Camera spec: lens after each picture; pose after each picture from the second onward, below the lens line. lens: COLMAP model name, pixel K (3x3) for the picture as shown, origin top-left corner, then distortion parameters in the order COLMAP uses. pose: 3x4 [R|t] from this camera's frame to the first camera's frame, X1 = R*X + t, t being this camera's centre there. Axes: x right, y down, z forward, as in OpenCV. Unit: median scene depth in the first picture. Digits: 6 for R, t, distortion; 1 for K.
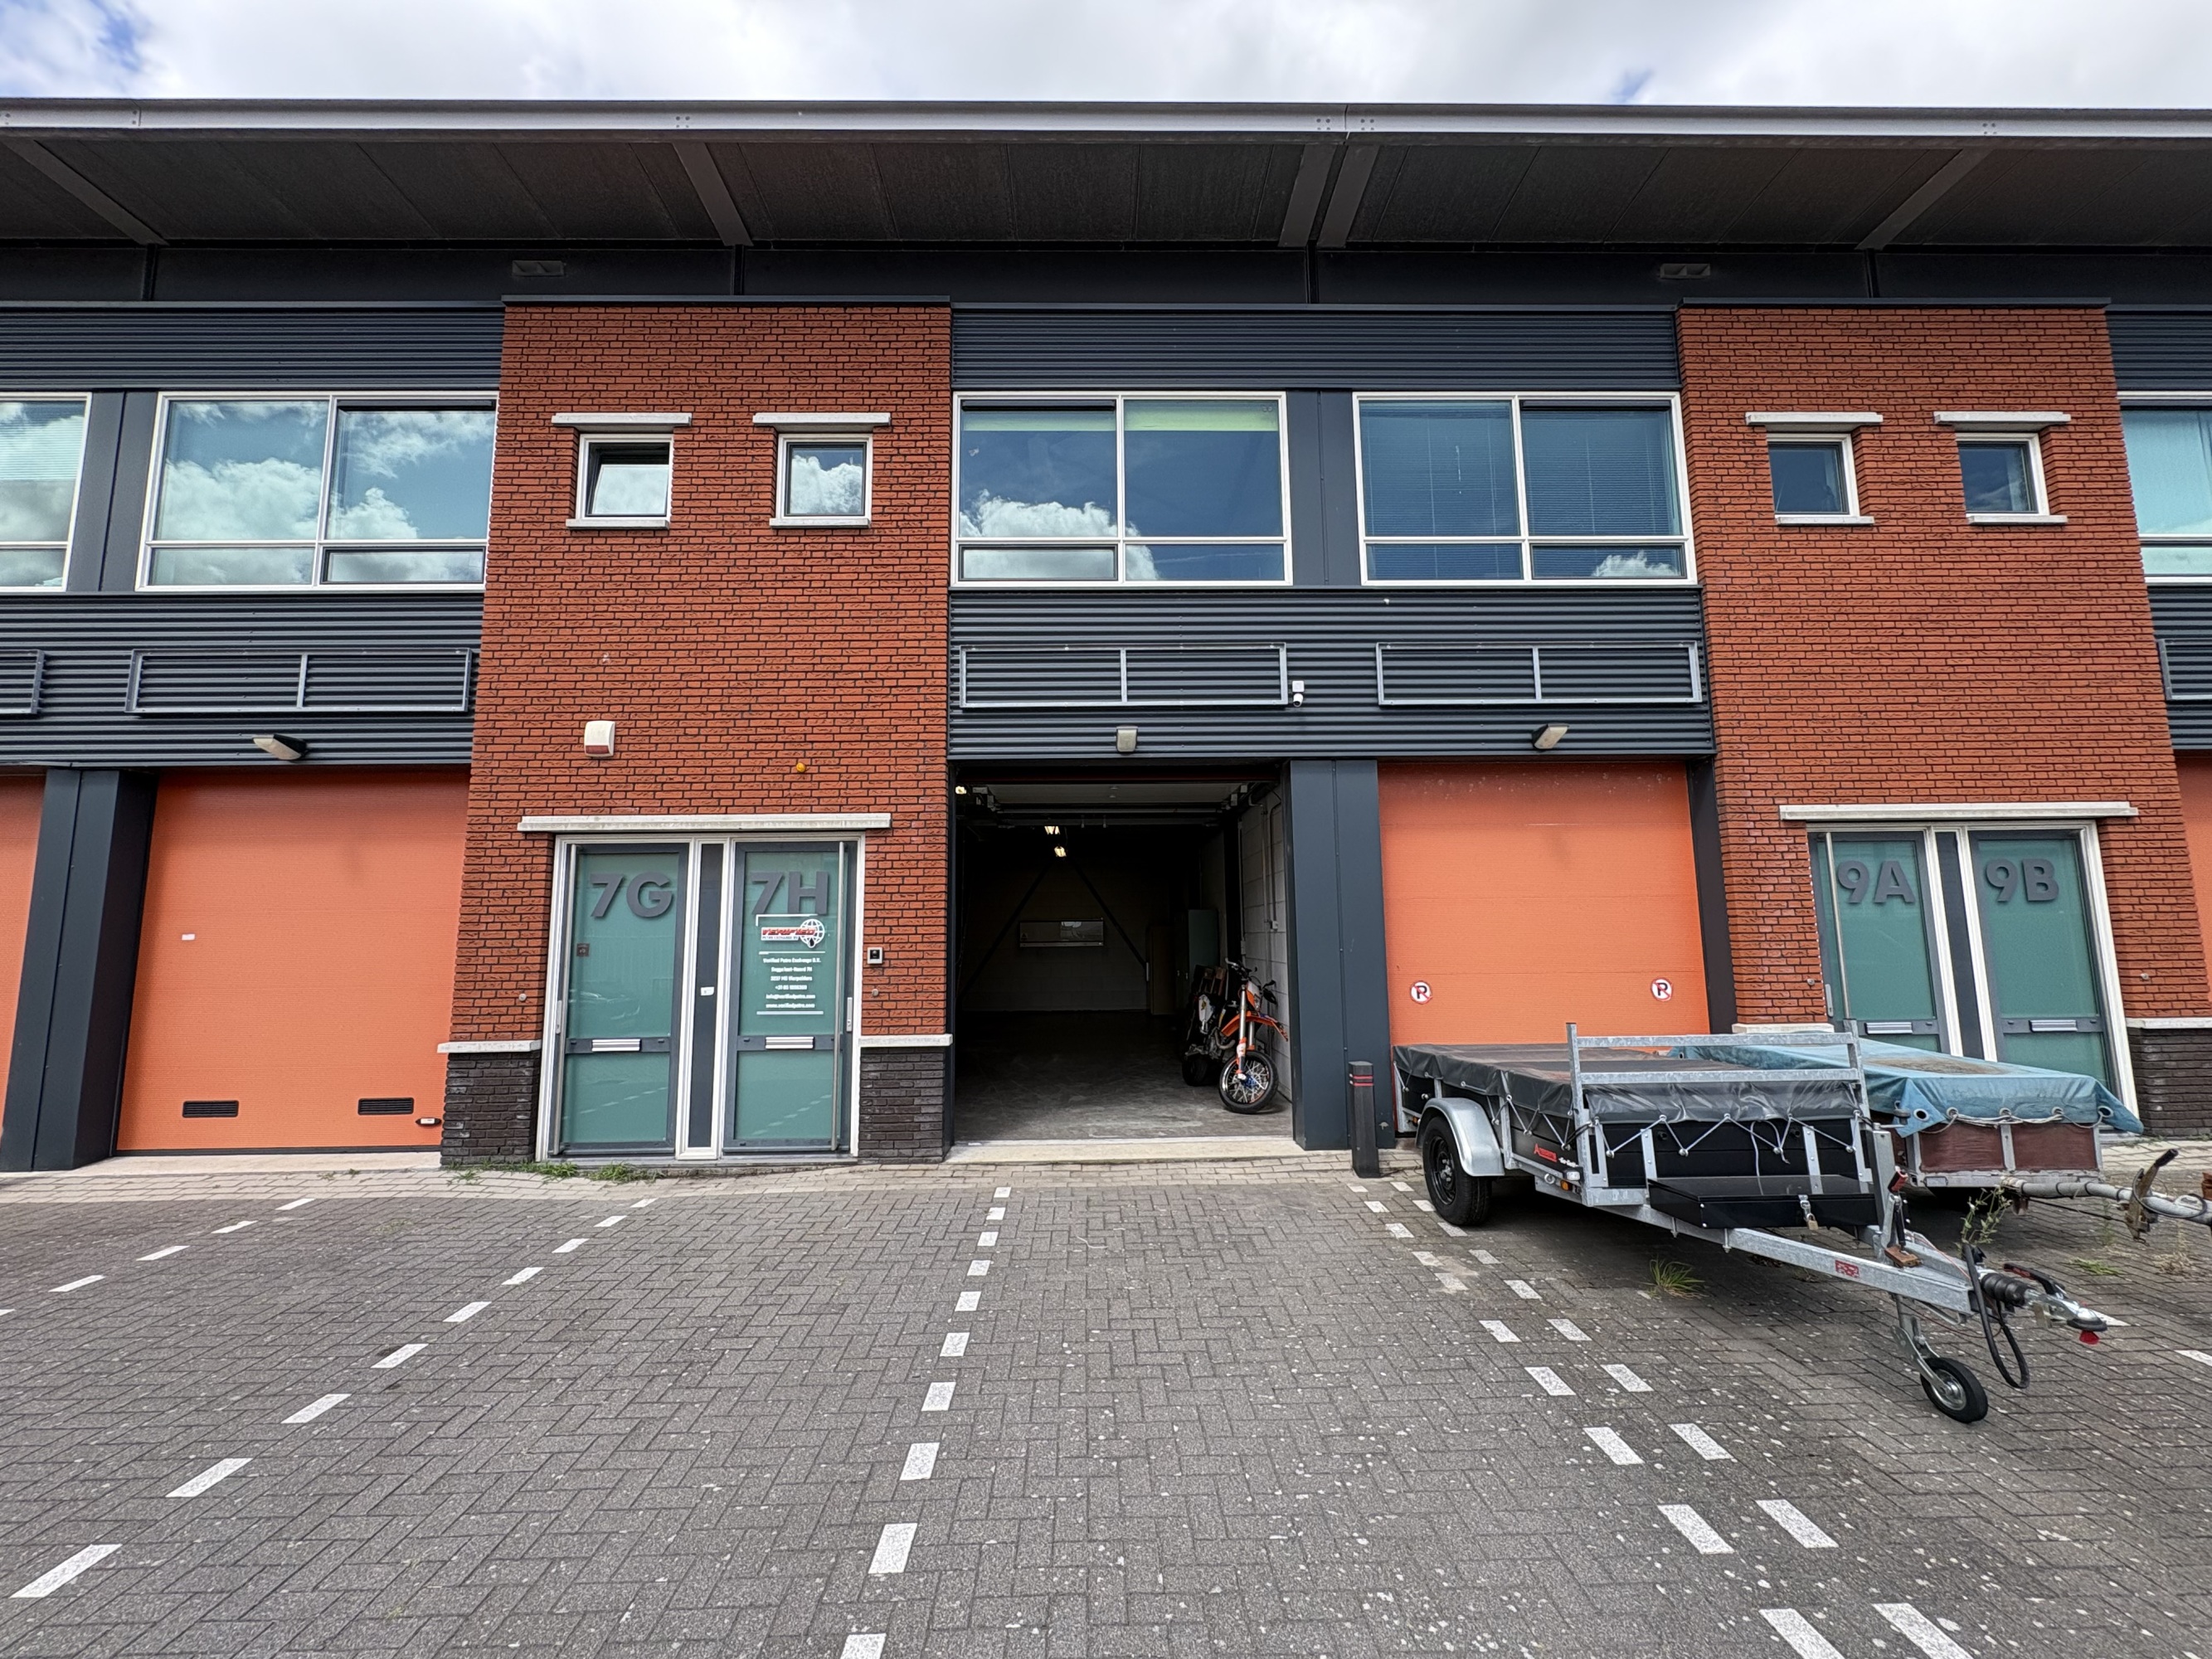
lens RADIAL K [[879.8, 0, 1103.5], [0, 879.8, 828.9], [0, 0, 1]] dist [-0.000346, 0.000058]
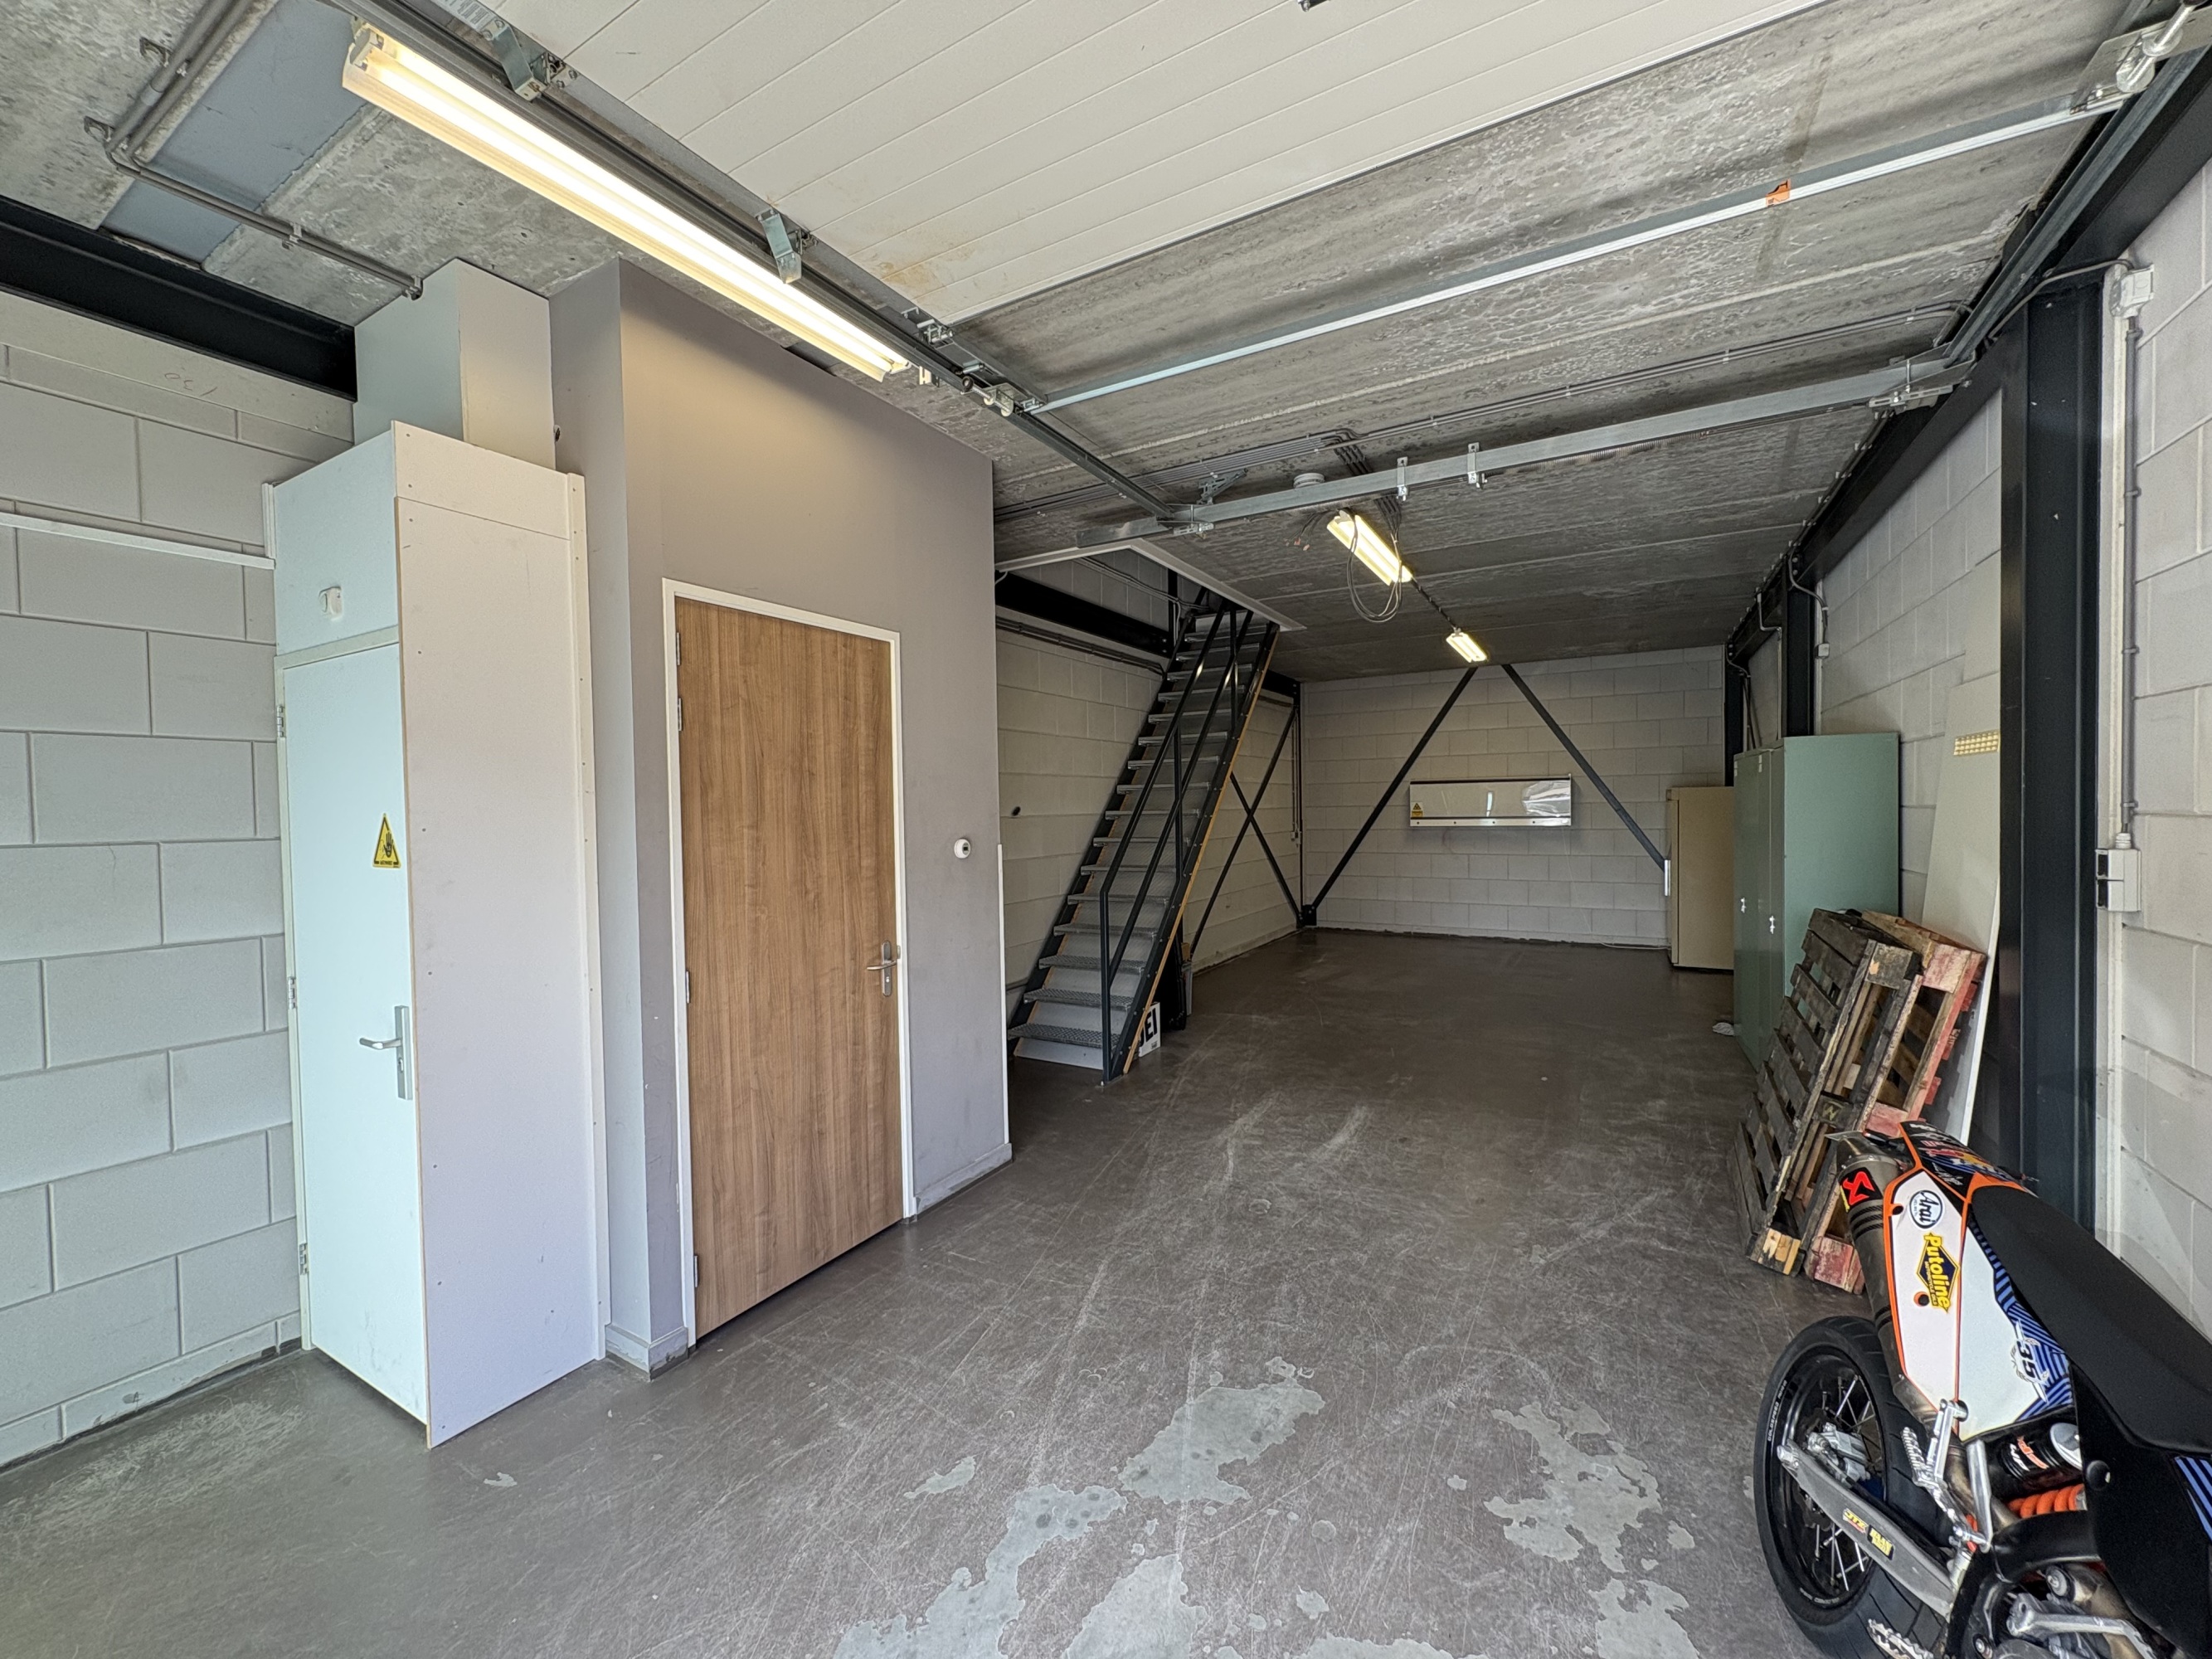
lens RADIAL K [[876.9, 0, 1102.7], [0, 876.9, 827.3], [0, 0, 1]] dist [-0.000985, 0.000139]
pose [[0.855096, 0.007831, -0.518410, 0.091023], [0.069135, 0.989235, 0.128978, 0.122635], [0.513839, -0.146129, 0.845349, 1.096004]]
